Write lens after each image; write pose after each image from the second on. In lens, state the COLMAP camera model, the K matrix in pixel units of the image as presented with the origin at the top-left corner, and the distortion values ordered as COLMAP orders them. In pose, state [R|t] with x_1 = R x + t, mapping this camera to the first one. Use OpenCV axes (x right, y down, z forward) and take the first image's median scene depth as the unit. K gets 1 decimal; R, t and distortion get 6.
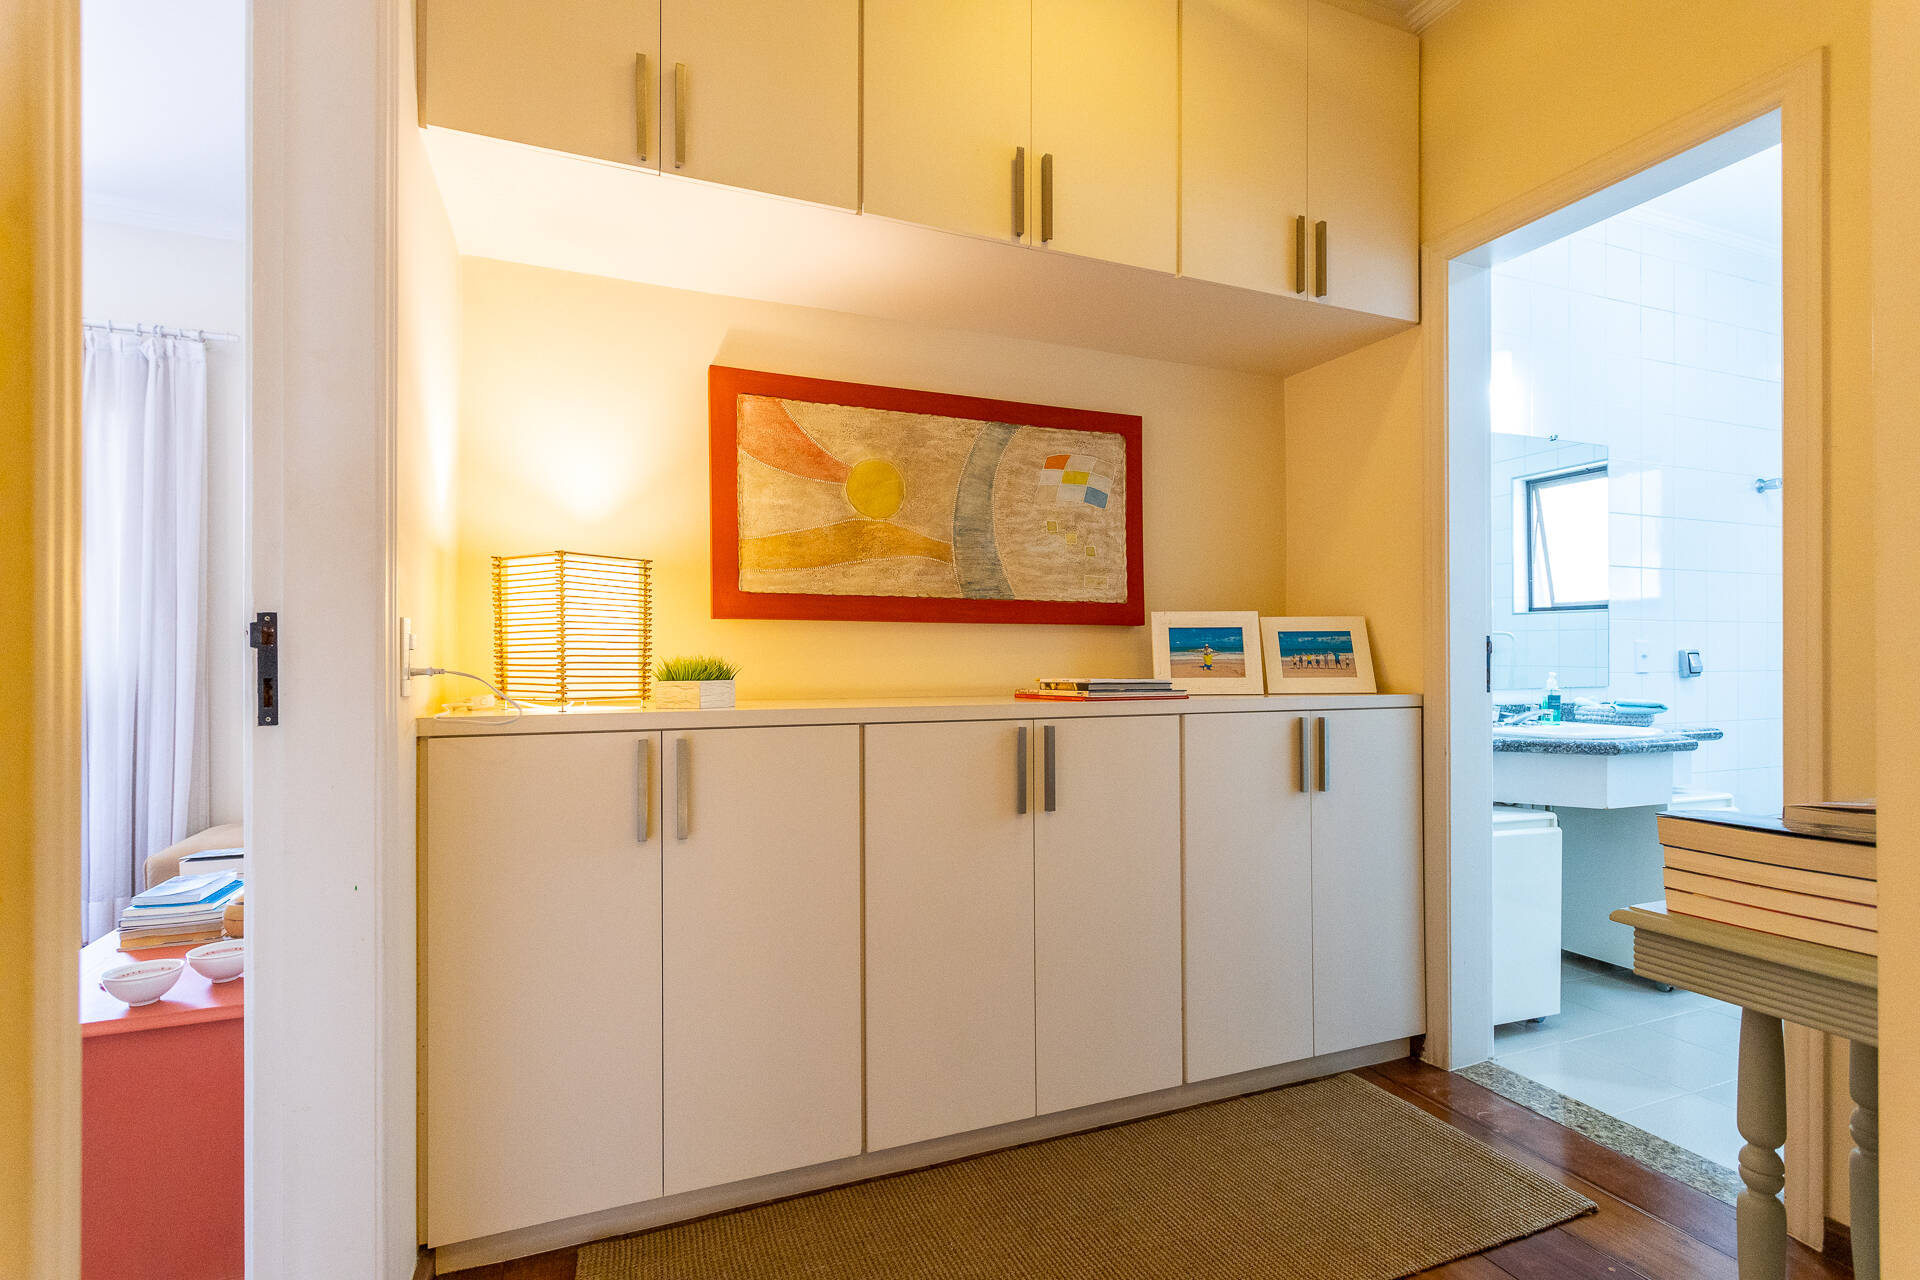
lens RADIAL K [[908.7, 0, 969.0], [0, 908.7, 656.7], [0, 0, 1]] dist [-0.003759, -0.000167]
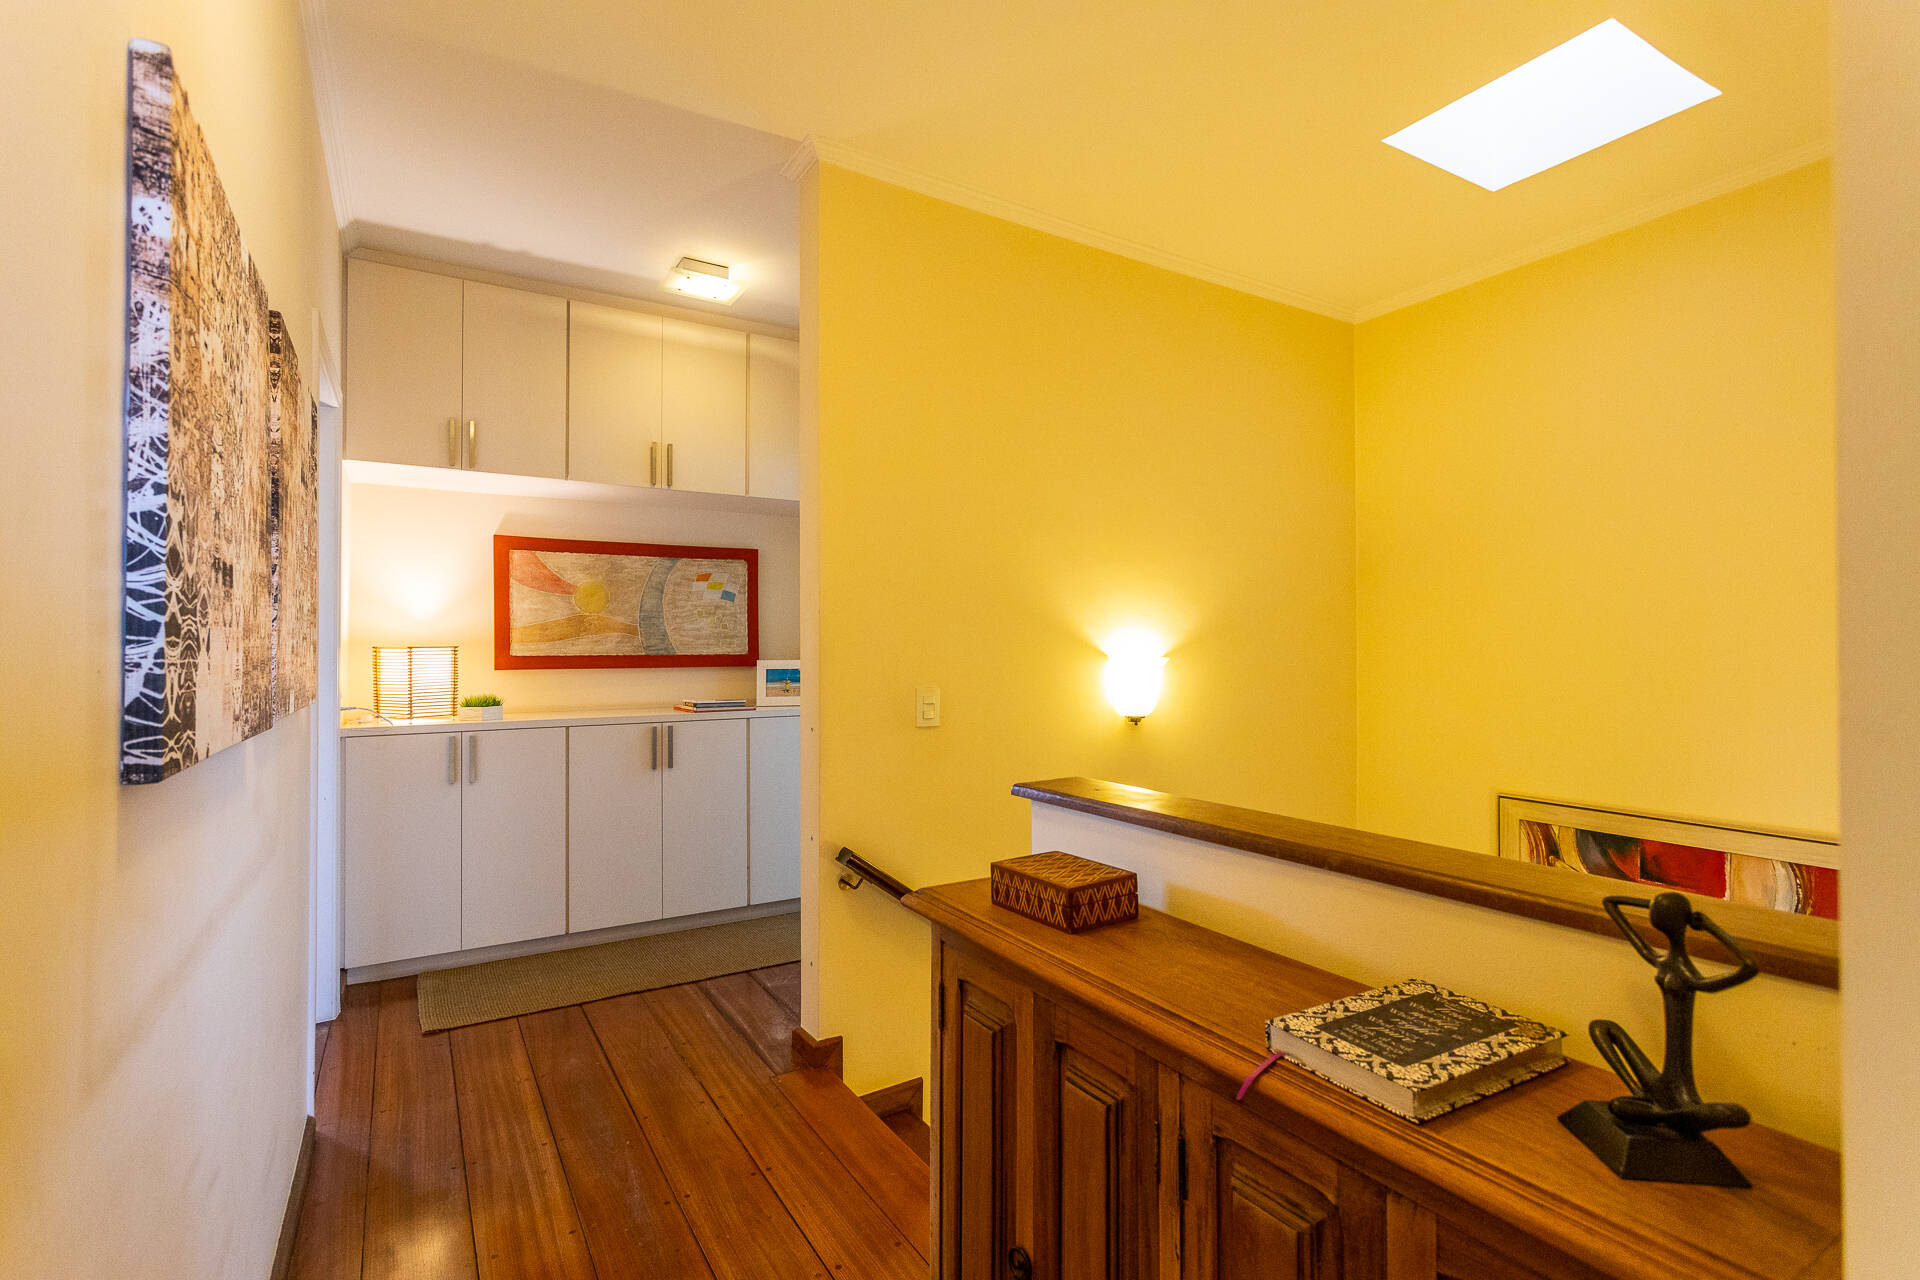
lens RADIAL K [[907.5, 0, 967.3], [0, 907.5, 635.8], [0, 0, 1]] dist [0.008413, -0.000061]
pose [[0.988391, 0.001472, 0.151923, 0.374390], [-0.000797, 0.999990, -0.004504, -0.099706], [-0.151928, 0.004331, 0.988382, -0.949025]]
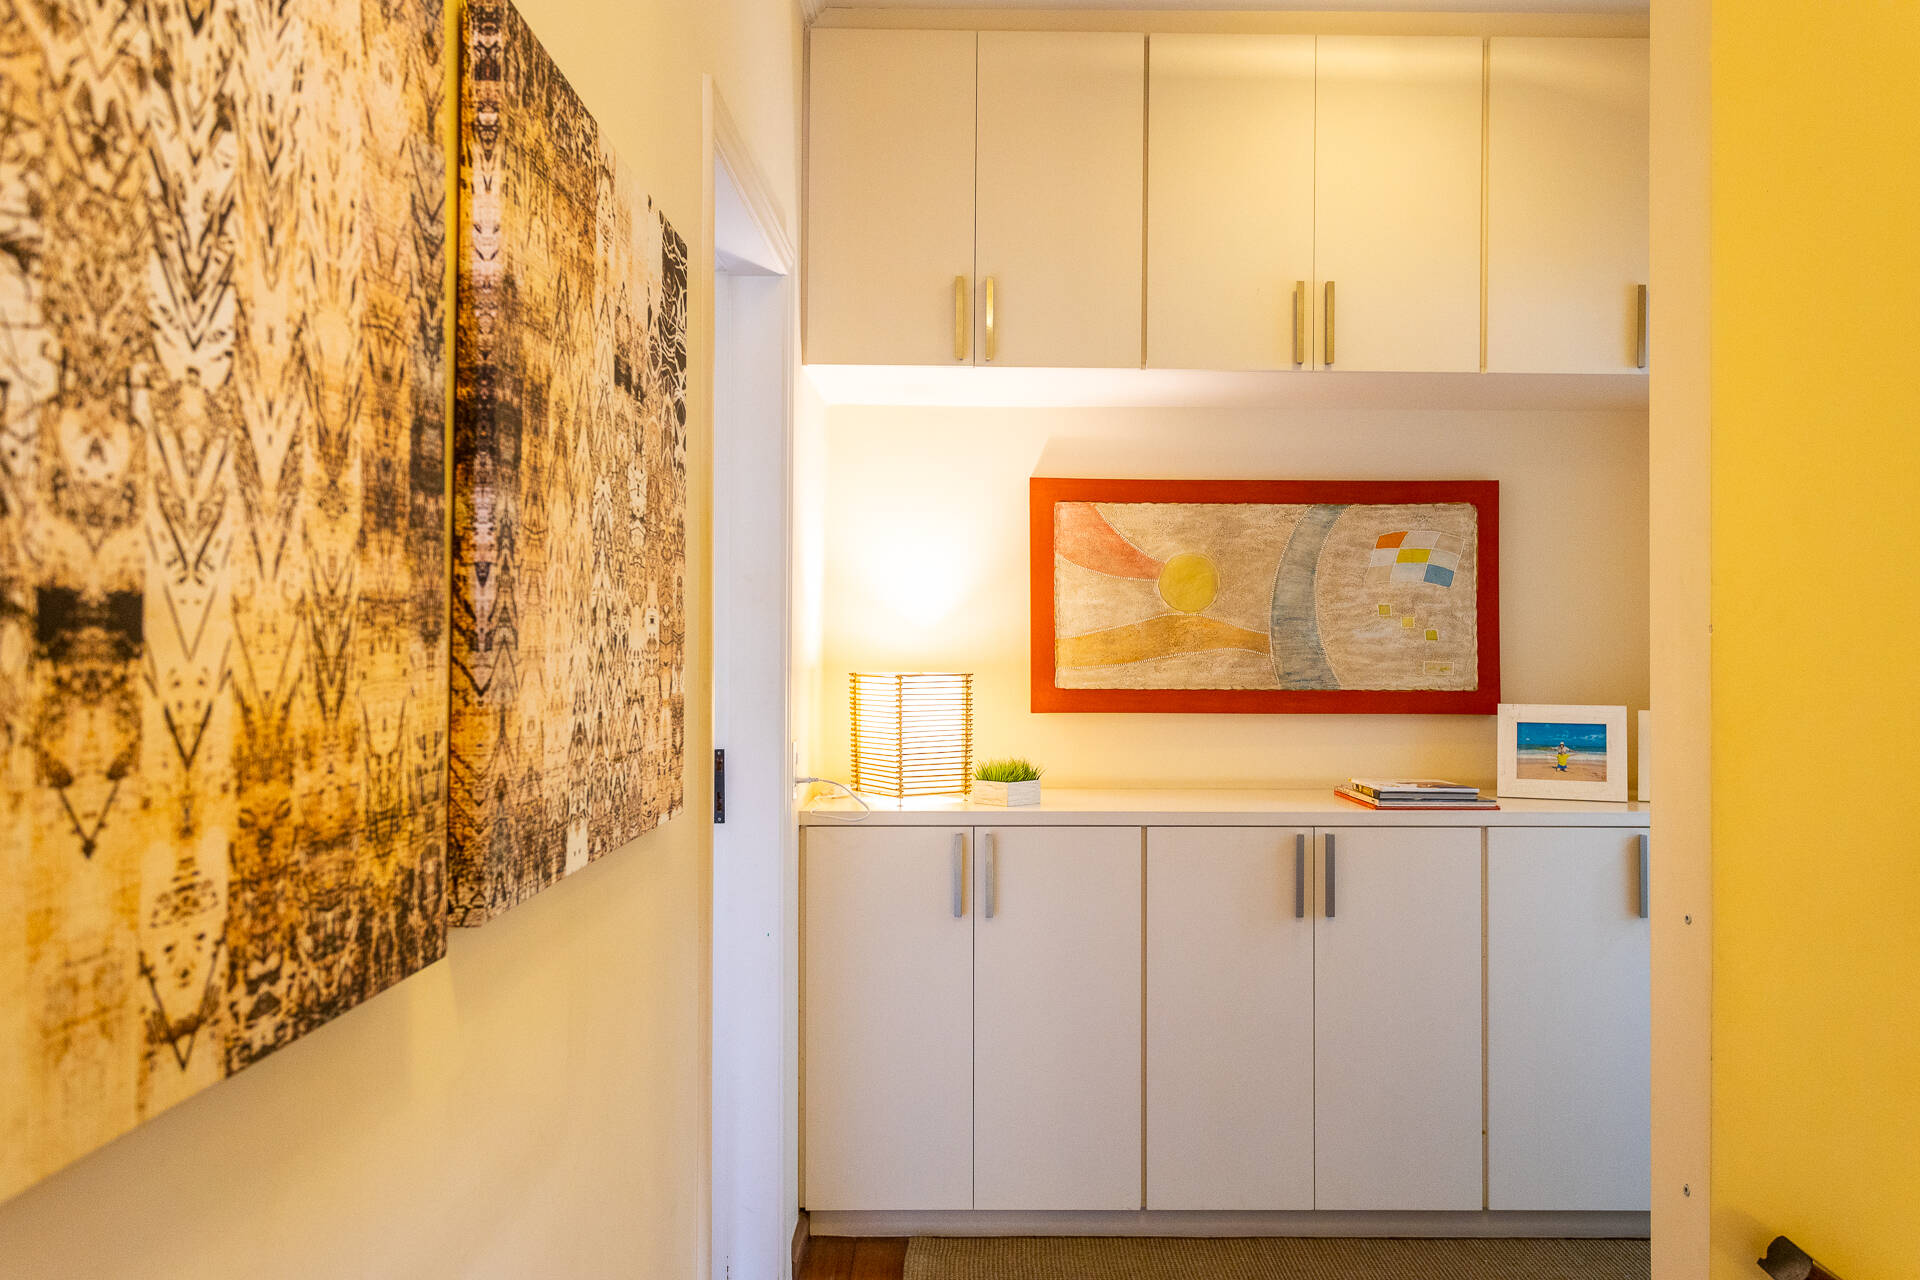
lens RADIAL K [[1455.0, 0, 993.9], [0, 1455.0, 625.8], [0, 0, 1]] dist [-0.001886, 0.001349]
pose [[0.928734, 0.002696, -0.370738, 0.298391], [-0.003892, 0.999989, -0.002476, -0.133654], [0.370727, 0.003743, 0.928734, -0.585390]]
